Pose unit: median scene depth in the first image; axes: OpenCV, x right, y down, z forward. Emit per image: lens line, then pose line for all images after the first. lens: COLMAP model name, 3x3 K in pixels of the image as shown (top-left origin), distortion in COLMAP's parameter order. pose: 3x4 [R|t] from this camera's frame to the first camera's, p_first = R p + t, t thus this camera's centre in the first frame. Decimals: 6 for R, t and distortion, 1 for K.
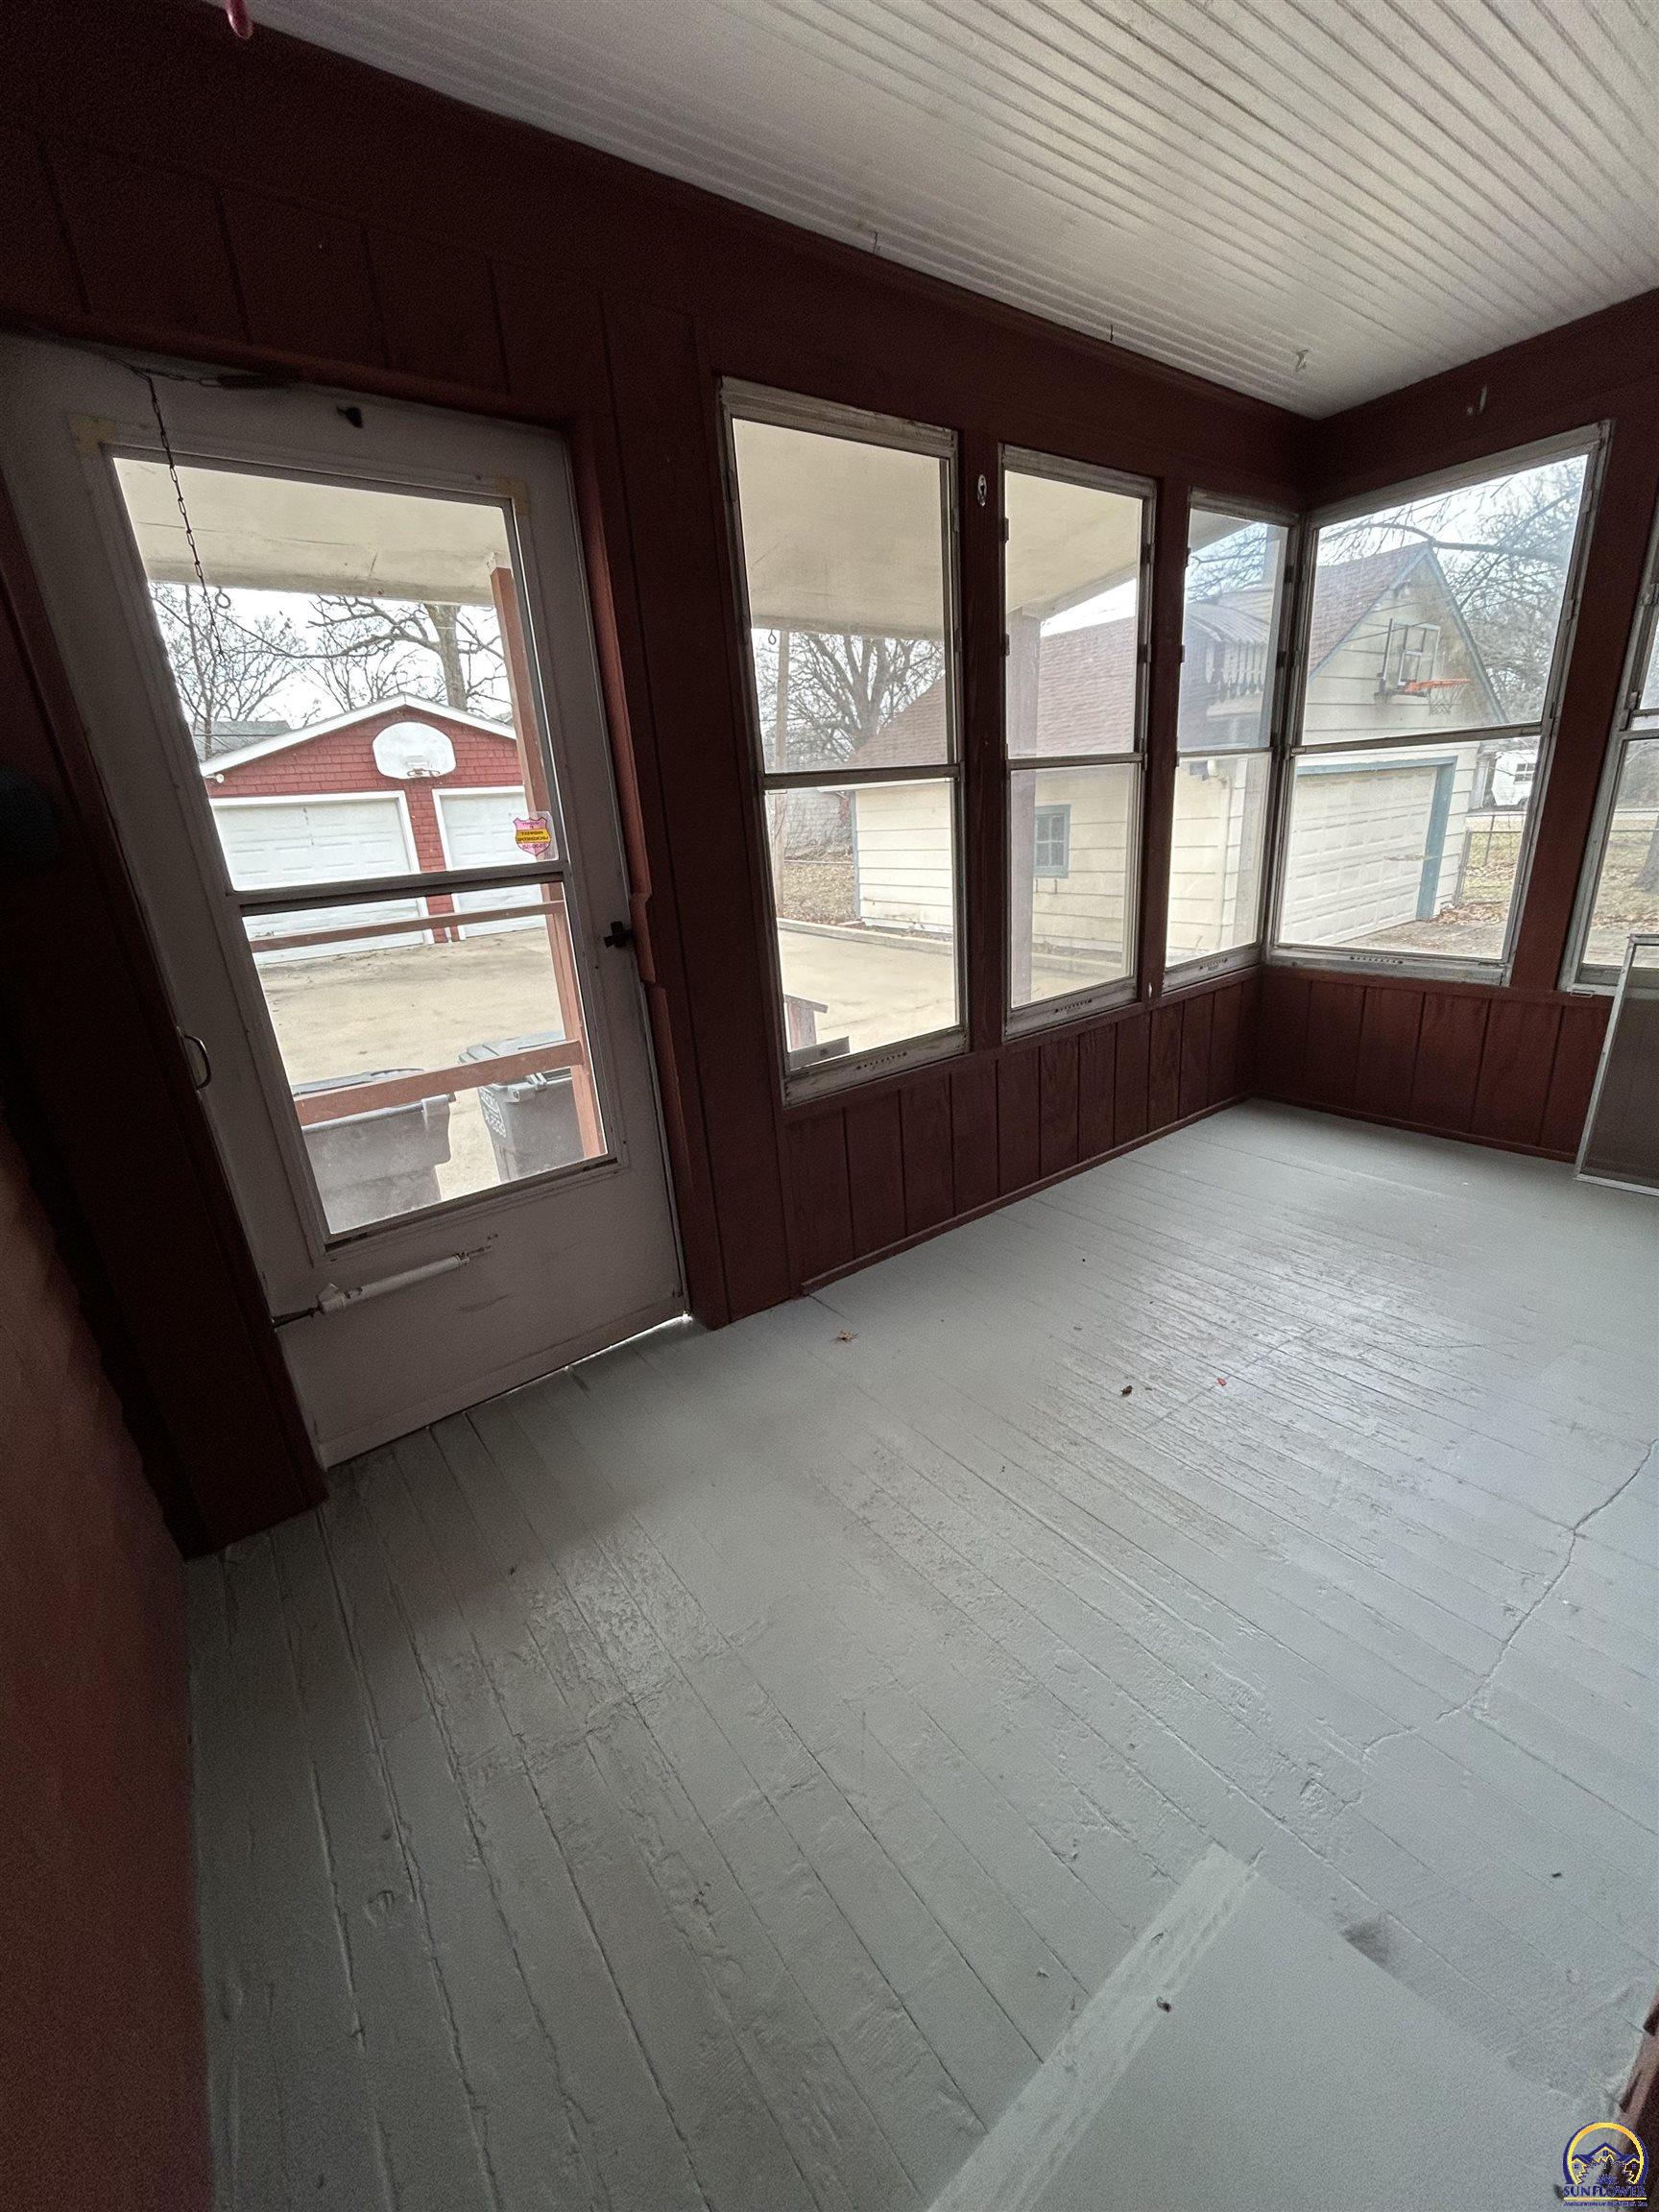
lens RADIAL K [[886.2, 0, 829.5], [0, 886.2, 1106.0], [0, 0, 1]] dist [-0.001412, -0.000077]
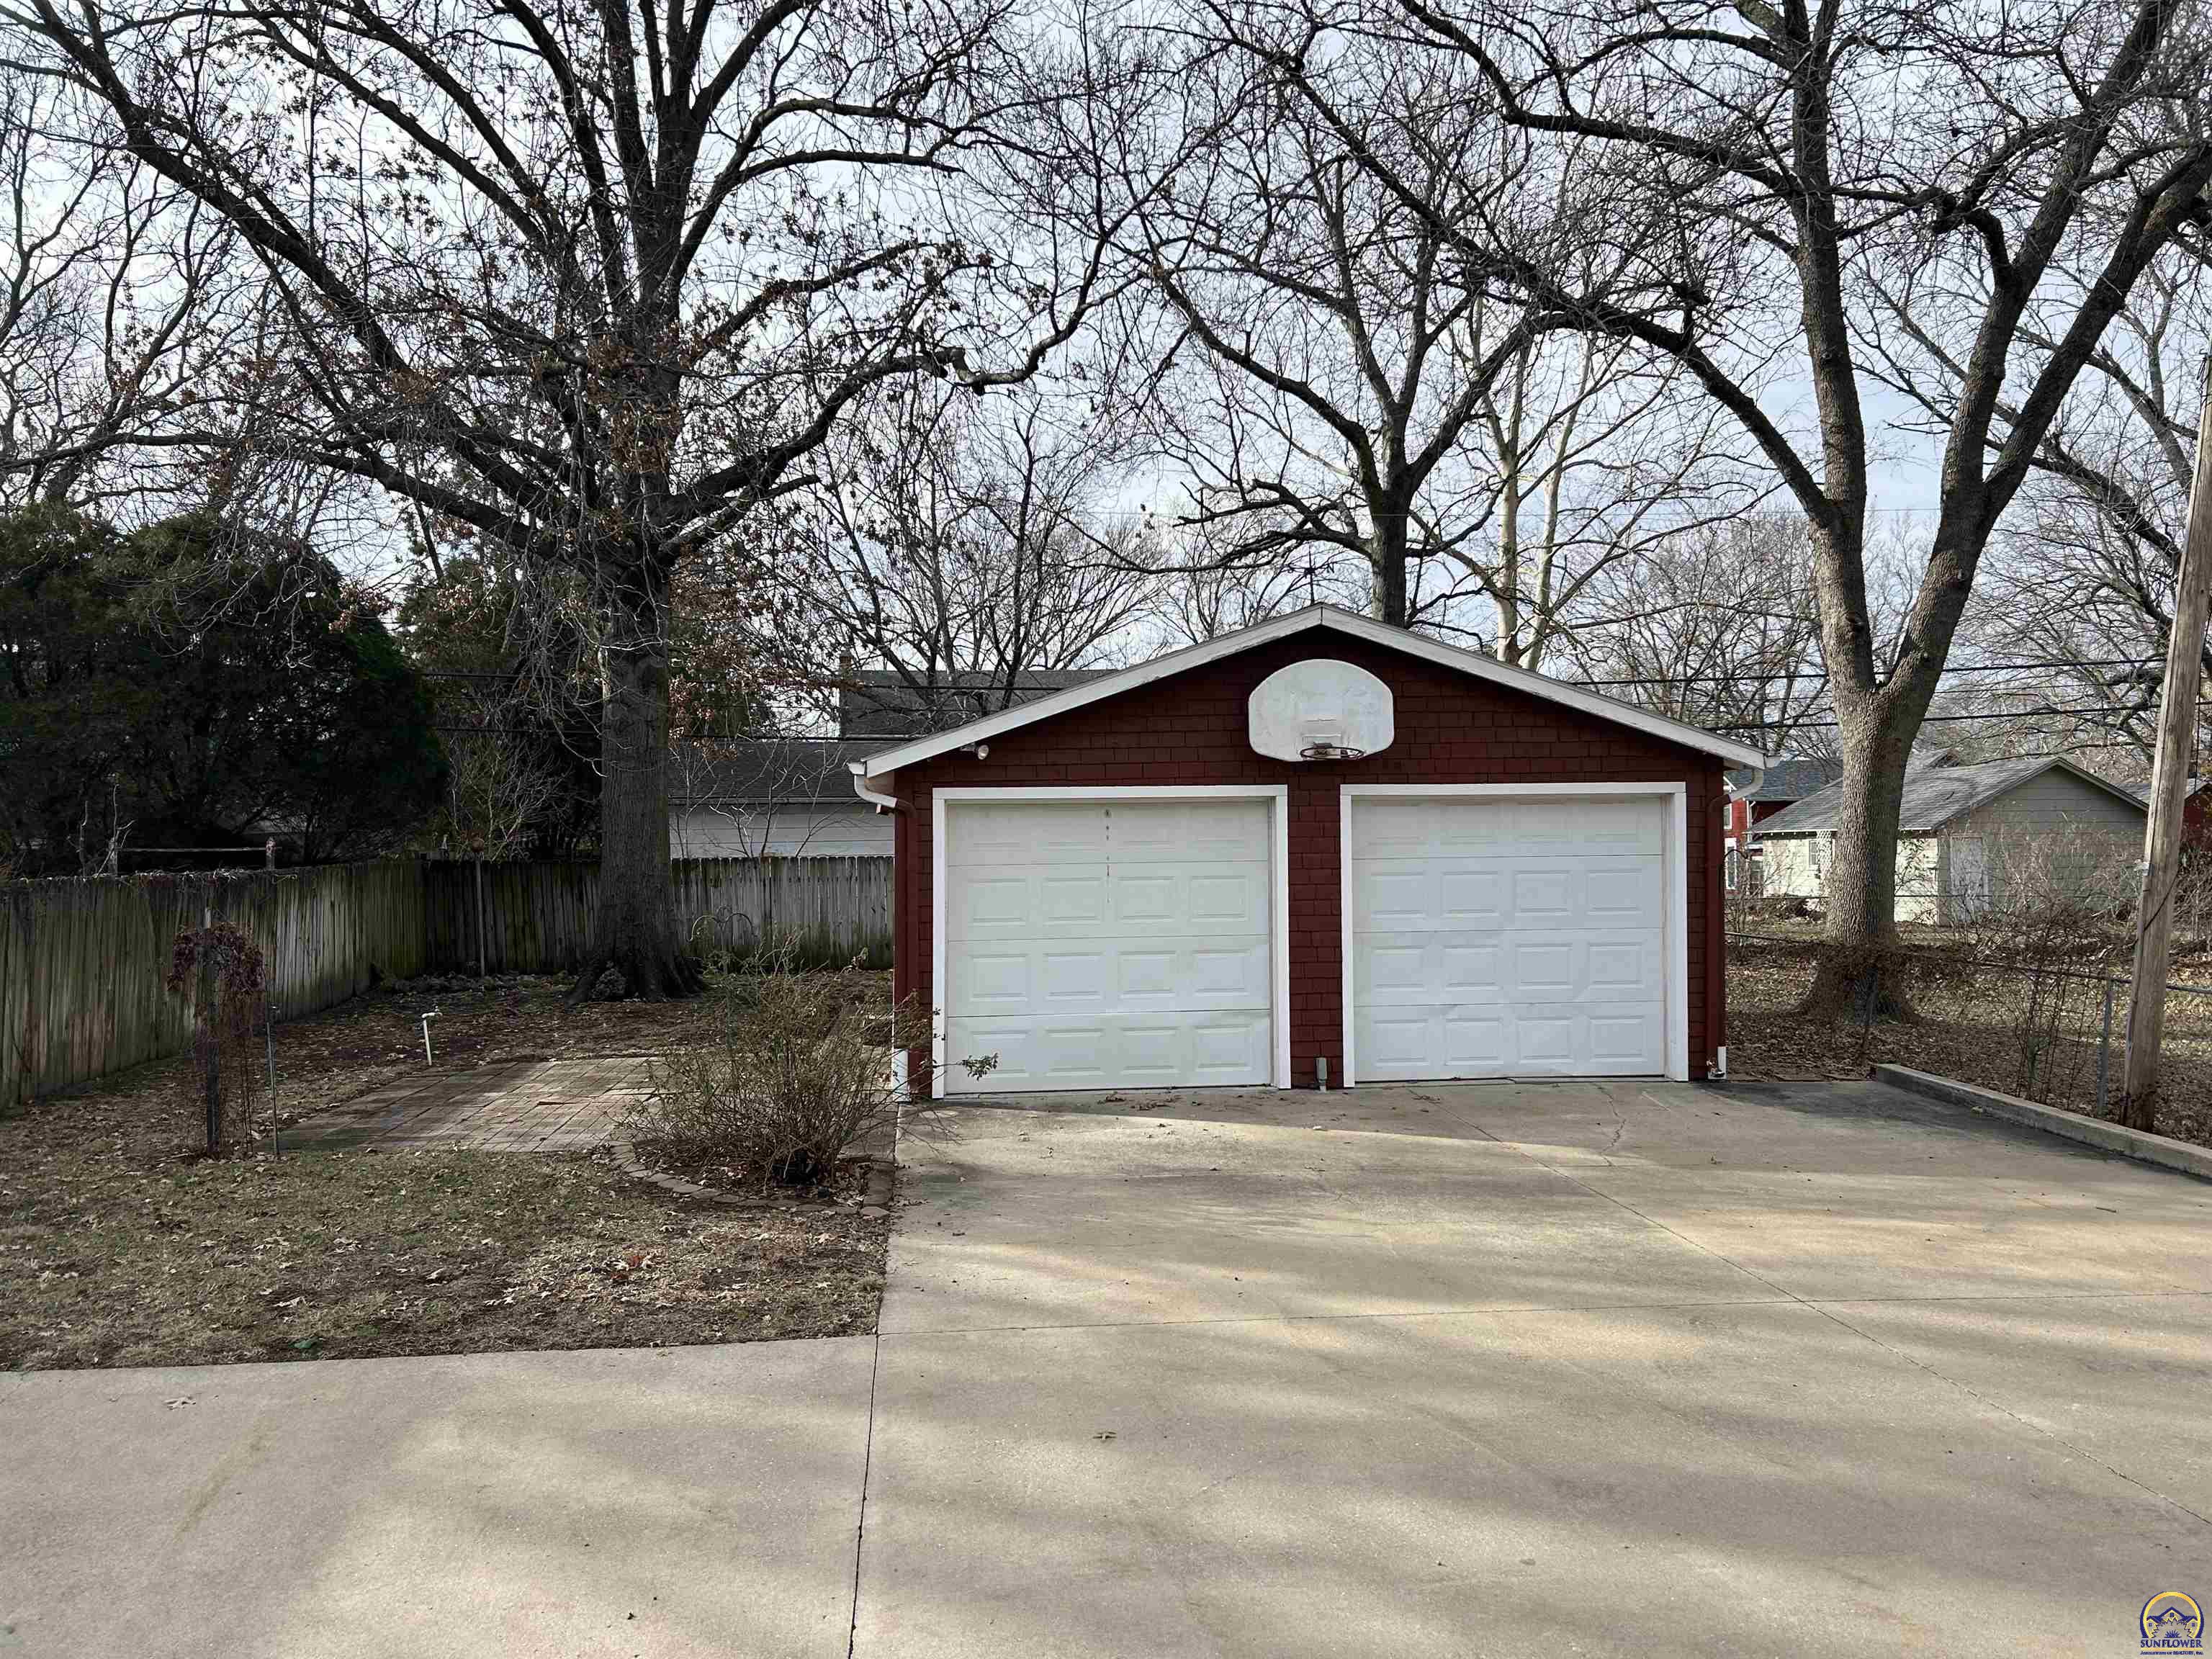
lens RADIAL K [[1658.0, 0, 1106.0], [0, 1658.0, 829.5], [0, 0, 1]] dist [0.070091, -0.063616]
pose [[0.867623, 0.048602, -0.494842, -0.067062], [-0.200088, 0.945203, -0.257984, -0.044744], [0.455187, 0.322845, 0.829805, 0.118093]]
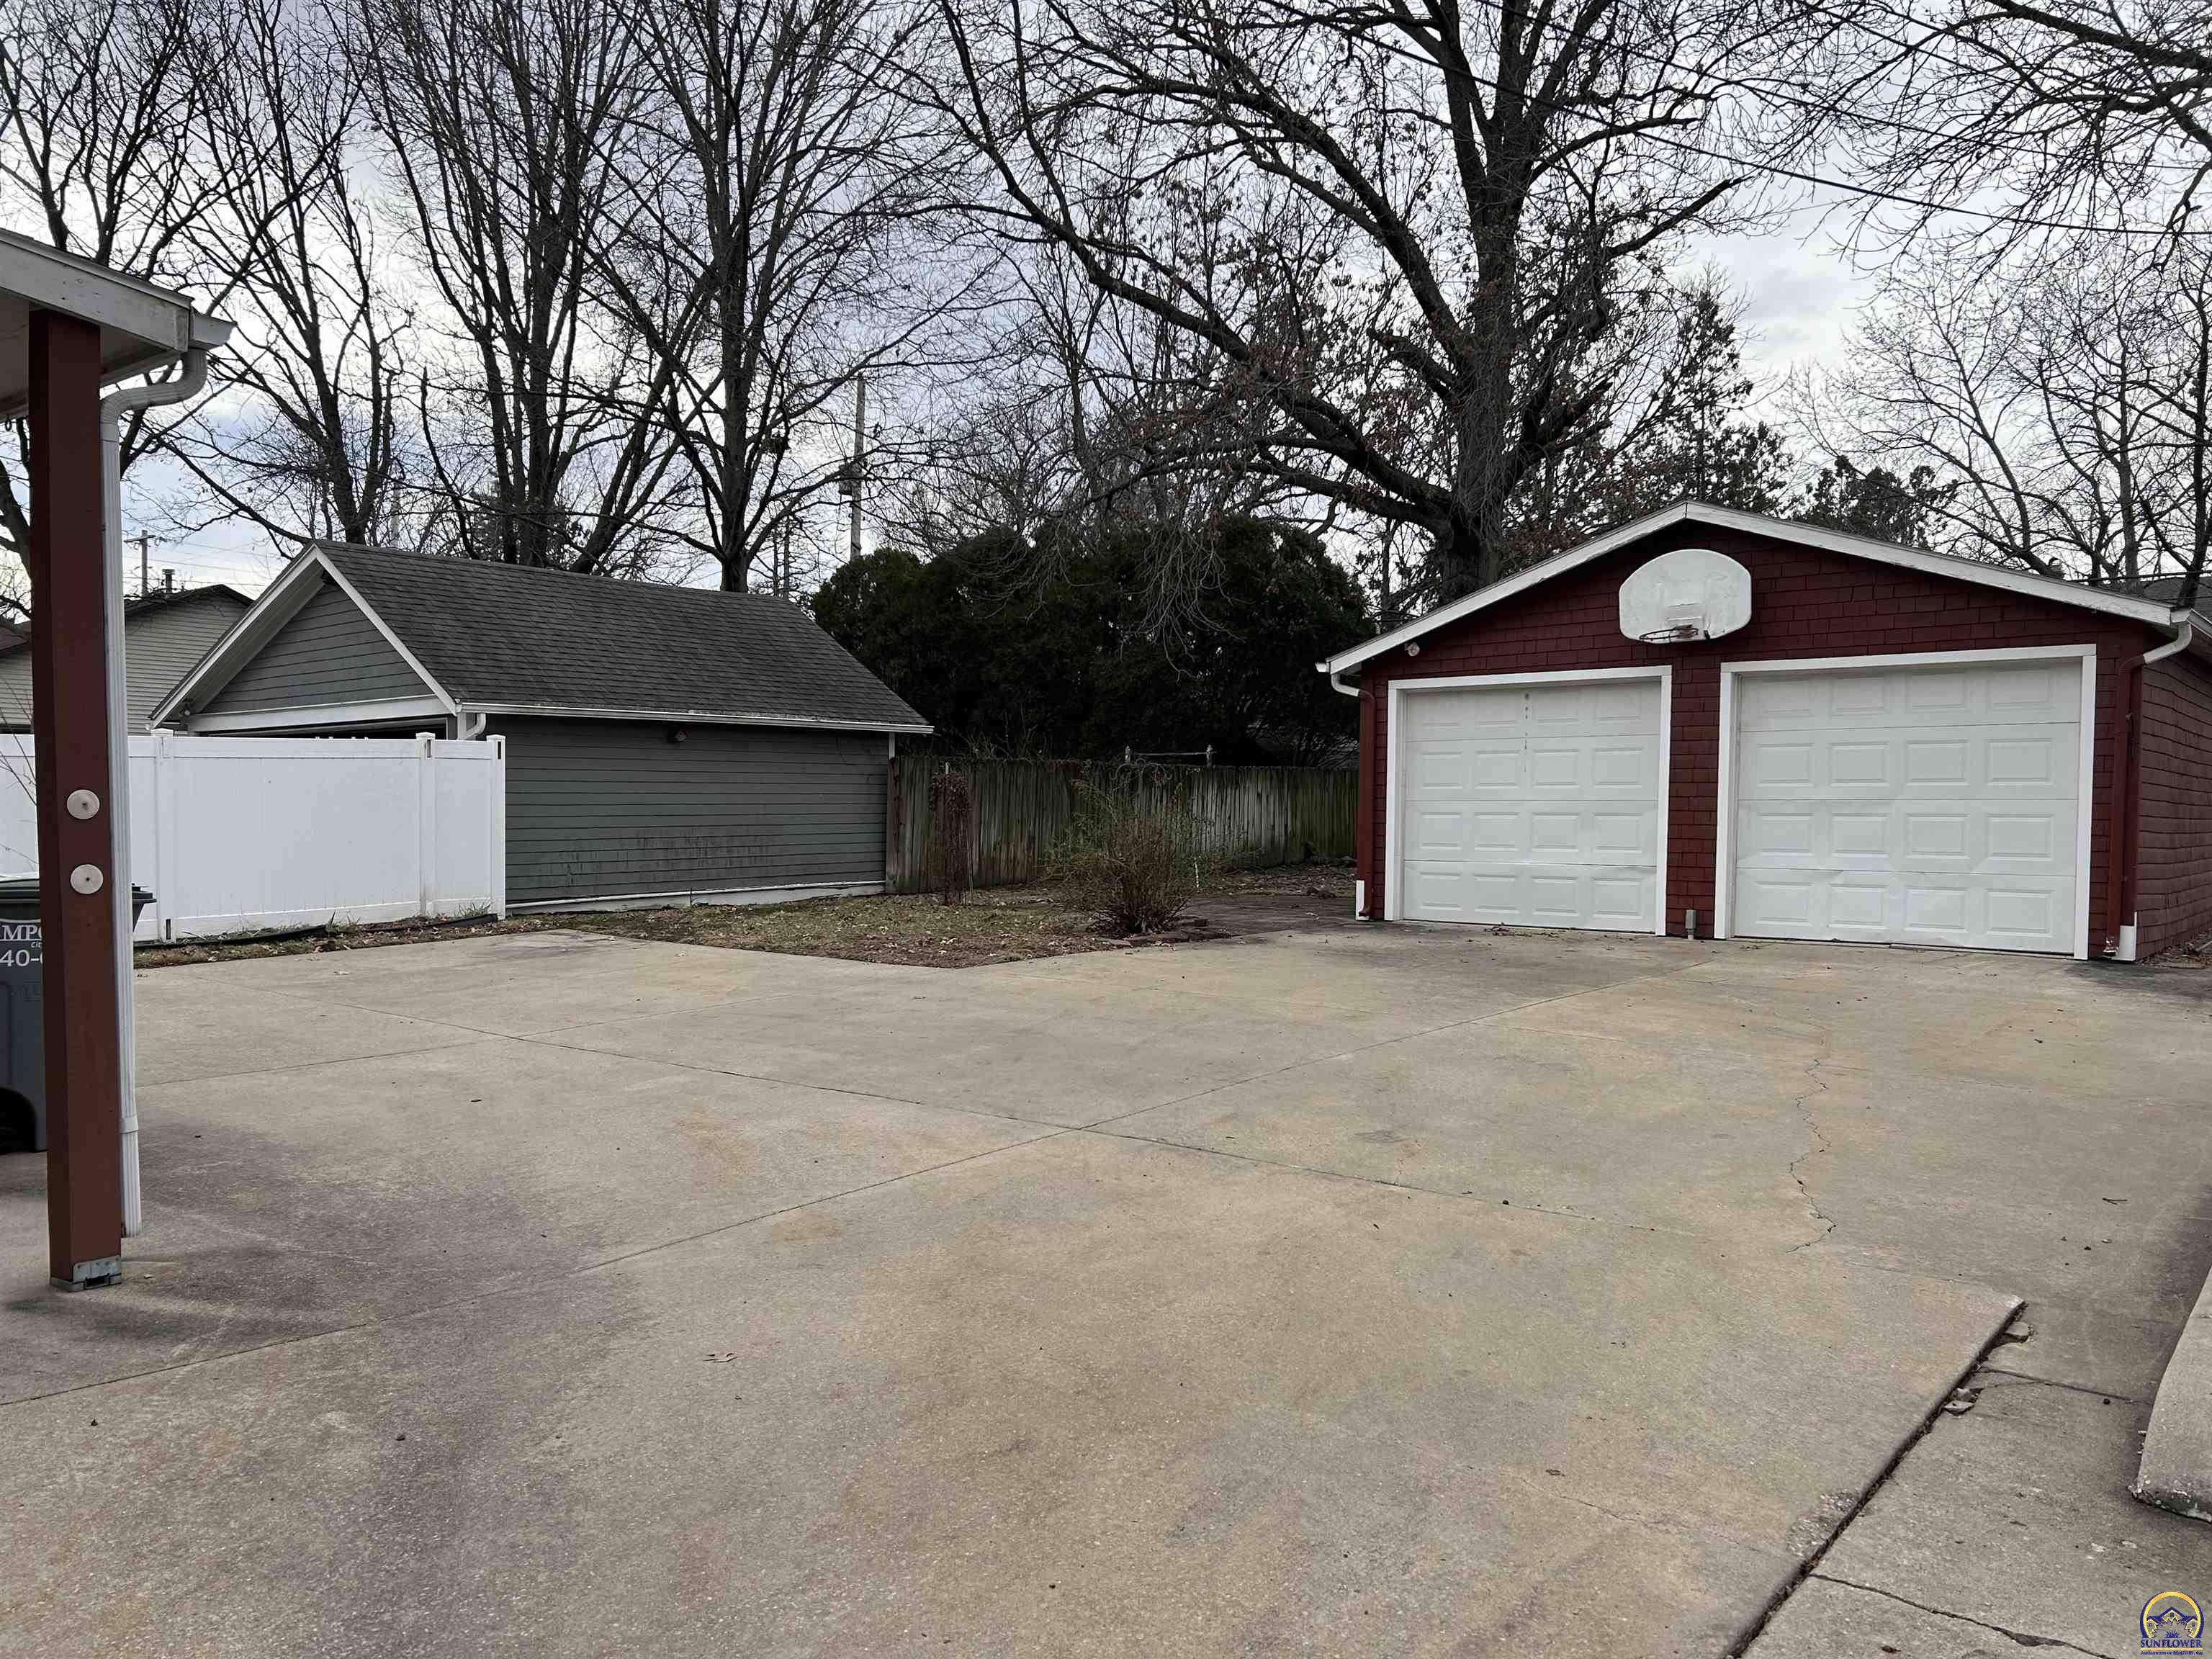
lens RADIAL K [[1658.0, 0, 1106.0], [0, 1658.0, 829.5], [0, 0, 1]] dist [0.070091, -0.063616]
pose [[0.262678, 0.079017, -0.961643, 0.296094], [-0.329984, 0.943903, -0.012578, -0.082433], [0.906703, 0.320631, 0.274017, 0.273412]]
